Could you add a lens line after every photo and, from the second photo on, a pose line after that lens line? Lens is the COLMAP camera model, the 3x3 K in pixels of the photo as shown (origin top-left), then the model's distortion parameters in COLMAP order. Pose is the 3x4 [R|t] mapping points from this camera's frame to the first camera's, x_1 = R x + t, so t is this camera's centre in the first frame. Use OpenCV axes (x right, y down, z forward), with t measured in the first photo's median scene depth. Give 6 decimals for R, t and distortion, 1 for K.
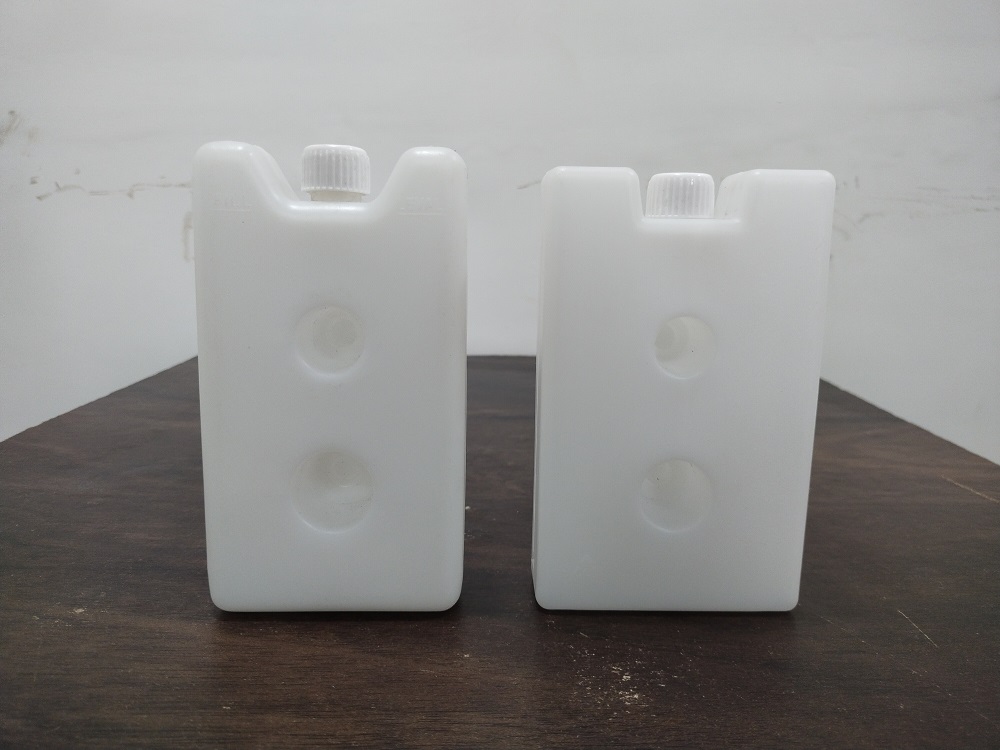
lens RADIAL K [[768.7, 0, 488.6], [0, 768.7, 386.7], [0, 0, 1]] dist [-0.007728, -0.026240]
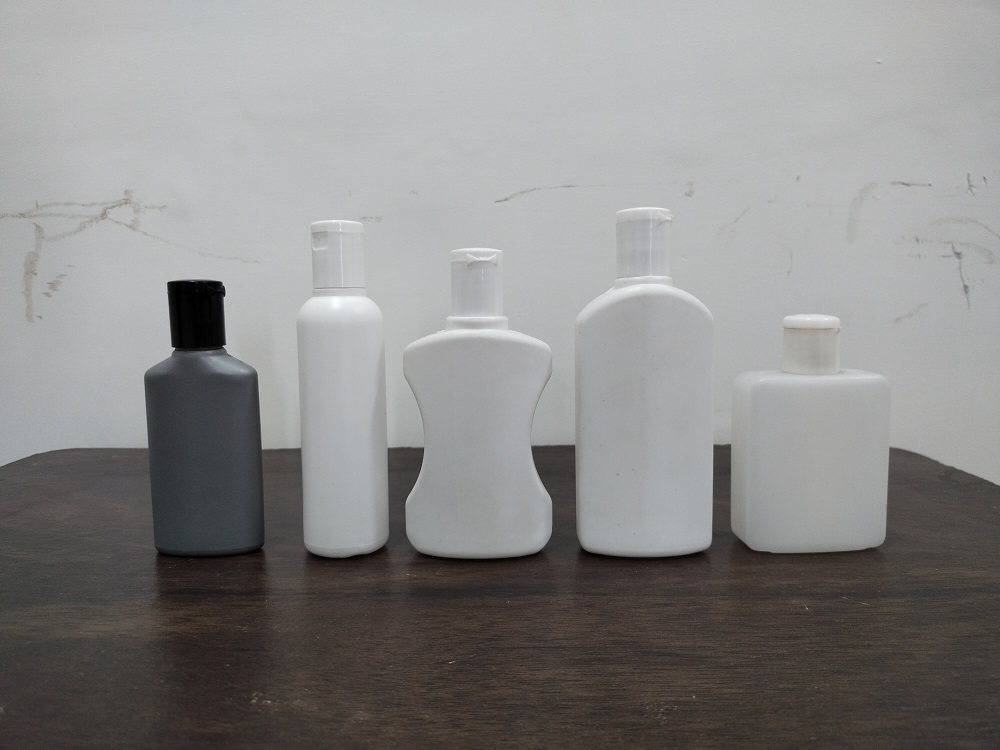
lens RADIAL K [[768.7, 0, 494.6], [0, 768.7, 373.7], [0, 0, 1]] dist [-0.007728, -0.026240]
pose [[0.999050, -0.024961, -0.035718, 0.081033], [0.021362, 0.994976, -0.097811, -0.056381], [0.037980, 0.096955, 0.994564, 0.474194]]
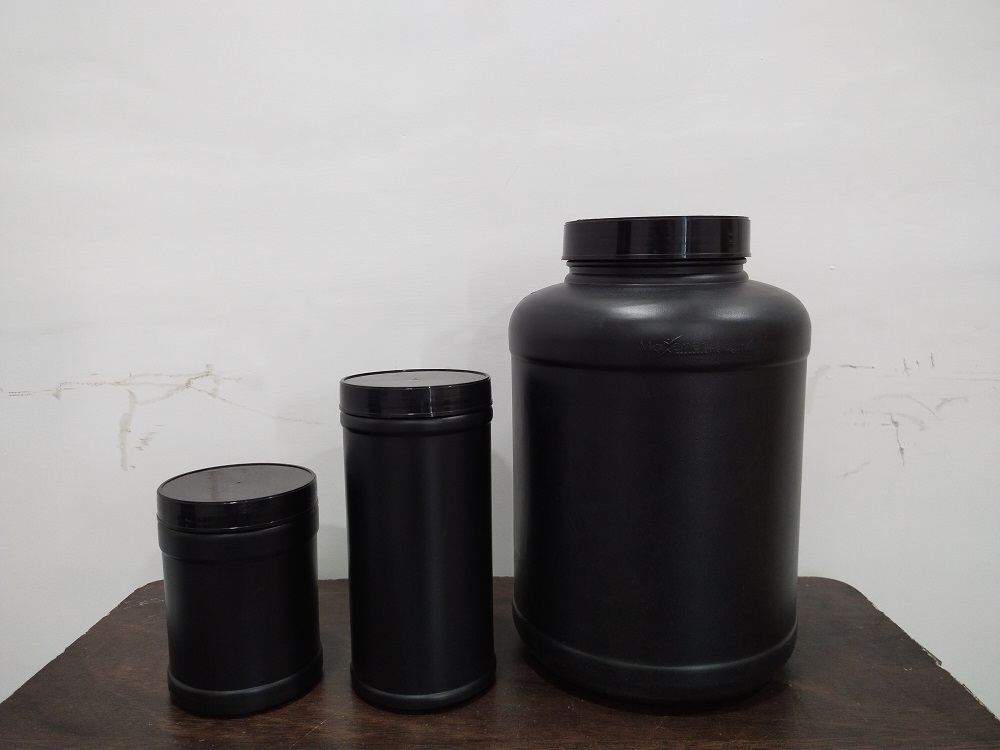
lens RADIAL K [[768.7, 0, 495.7], [0, 768.7, 365.2], [0, 0, 1]] dist [-0.007728, -0.026240]
pose [[0.999410, -0.026586, -0.021727, 0.047142], [0.024651, 0.996080, -0.084947, -0.286193], [0.023900, 0.084362, 0.996149, 0.246162]]
